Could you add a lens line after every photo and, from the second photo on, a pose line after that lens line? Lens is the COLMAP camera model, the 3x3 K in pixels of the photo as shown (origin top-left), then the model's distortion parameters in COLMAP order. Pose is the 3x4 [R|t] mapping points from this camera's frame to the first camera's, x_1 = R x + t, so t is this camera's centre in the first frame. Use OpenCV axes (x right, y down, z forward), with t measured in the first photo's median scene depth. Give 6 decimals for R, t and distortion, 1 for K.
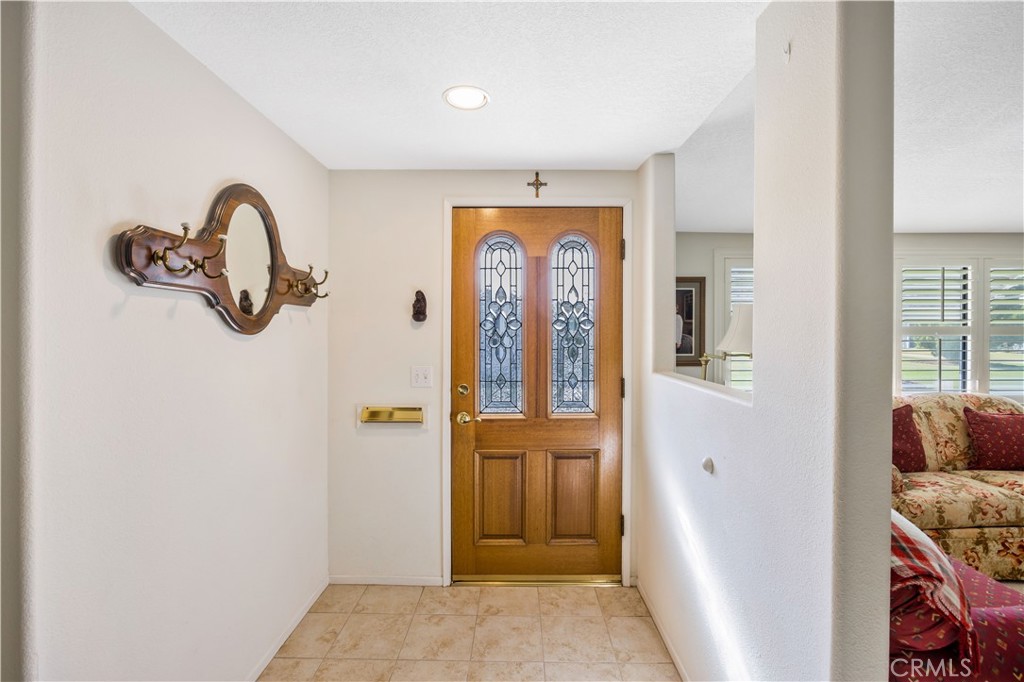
lens RADIAL K [[435.0, 0, 512.3], [0, 435.0, 335.0], [0, 0, 1]] dist [-0.004810, -0.000678]
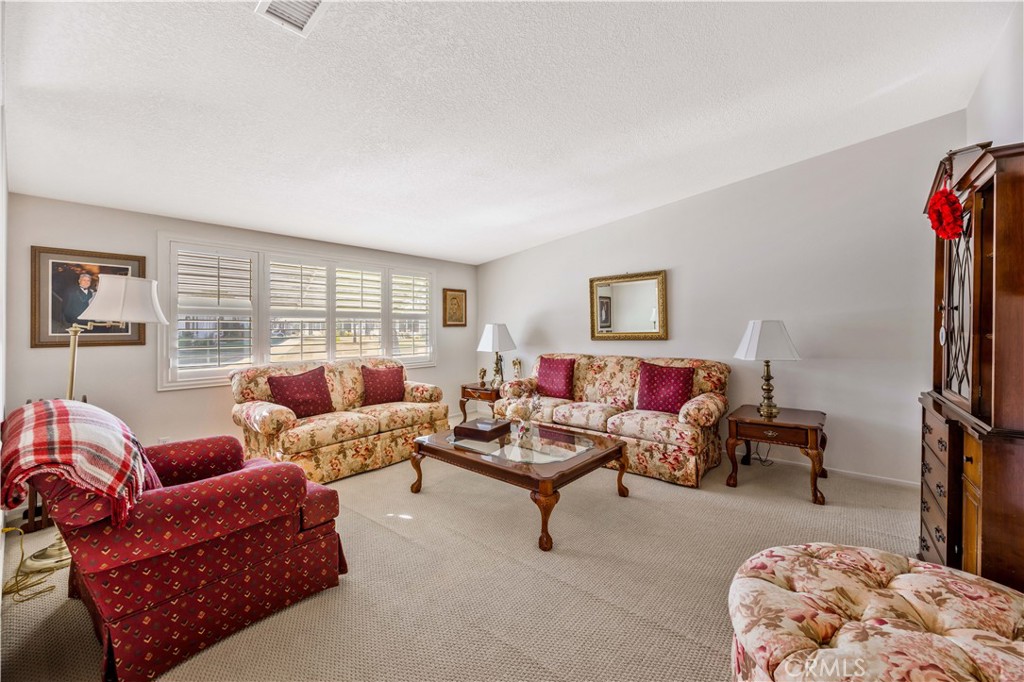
lens RADIAL K [[412.3, 0, 493.8], [0, 412.3, 327.4], [0, 0, 1]] dist [-0.000204, 0.000519]
pose [[0.655379, -0.002425, 0.755296, 0.357959], [0.012691, 0.999889, -0.007803, 0.068880], [-0.755193, 0.014699, 0.655337, -0.333504]]
